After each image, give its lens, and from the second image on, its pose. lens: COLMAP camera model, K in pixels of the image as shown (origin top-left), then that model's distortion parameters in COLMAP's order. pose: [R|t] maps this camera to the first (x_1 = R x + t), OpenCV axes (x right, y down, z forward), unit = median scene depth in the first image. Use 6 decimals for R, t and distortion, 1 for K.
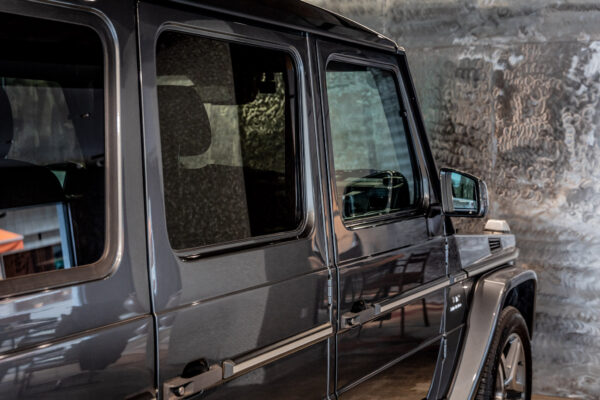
lens RADIAL K [[972.9, 0, 309.4], [0, 972.9, 211.8], [0, 0, 1]] dist [0.032235, 0.000000]
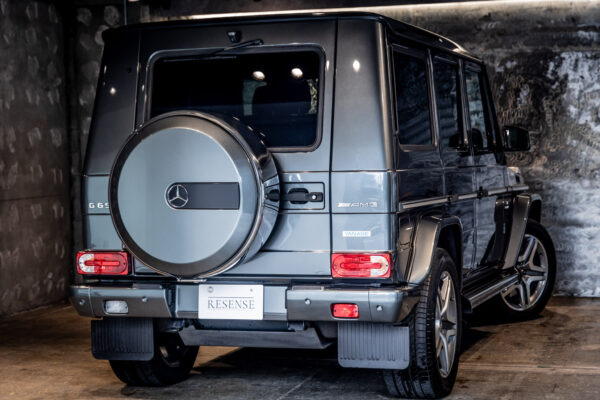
lens RADIAL K [[1274.4, 0, 296.4], [0, 1274.4, 201.2], [0, 0, 1]] dist [0.019235, 0.000000]
pose [[0.993634, -0.019996, 0.110864, -0.321588], [0.024081, 0.999075, -0.035636, 0.107640], [-0.110049, 0.038079, 0.993197, -0.847092]]
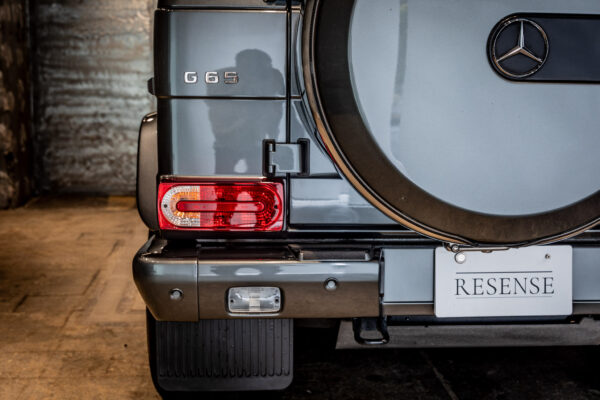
lens RADIAL K [[770.5, 0, 305.2], [0, 770.5, 202.9], [0, 0, 1]] dist [0.012973, 0.000000]
pose [[0.878971, -0.060624, 0.473007, -0.485256], [0.022366, 0.996036, 0.086097, 0.090620], [-0.476351, -0.065097, 0.876842, 0.009262]]
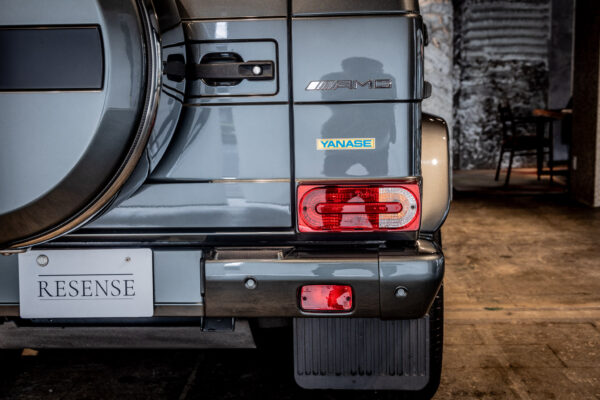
lens RADIAL K [[770.5, 0, 305.2], [0, 770.5, 196.8], [0, 0, 1]] dist [0.012973, 0.000000]
pose [[0.934939, -0.064604, 0.348878, -0.283264], [0.044344, 0.996850, 0.065756, 0.098291], [-0.352027, -0.046007, 0.934858, -0.092073]]
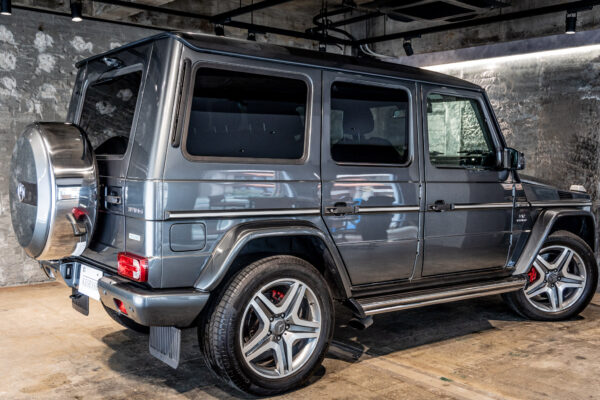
lens RADIAL K [[628.2, 0, 294.4], [0, 628.2, 212.4], [0, 0, 1]] dist [-0.008428, 0.000000]
pose [[0.890496, 0.054965, -0.451659, 0.219512], [-0.055024, 0.998400, 0.013016, 0.060634], [0.451652, 0.013262, 0.892096, -0.233653]]
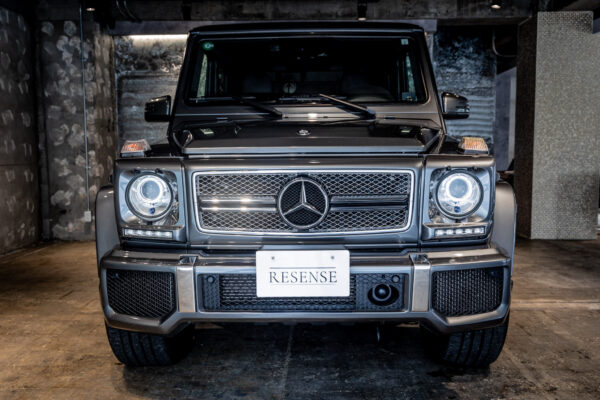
lens RADIAL K [[584.0, 0, 300.9], [0, 584.0, 200.1], [0, 0, 1]] dist [0.006378, 0.000000]
pose [[0.932265, -0.032169, 0.360343, -0.383122], [0.031626, 0.999472, 0.007405, 0.100432], [-0.360391, 0.004493, 0.932791, -0.154083]]
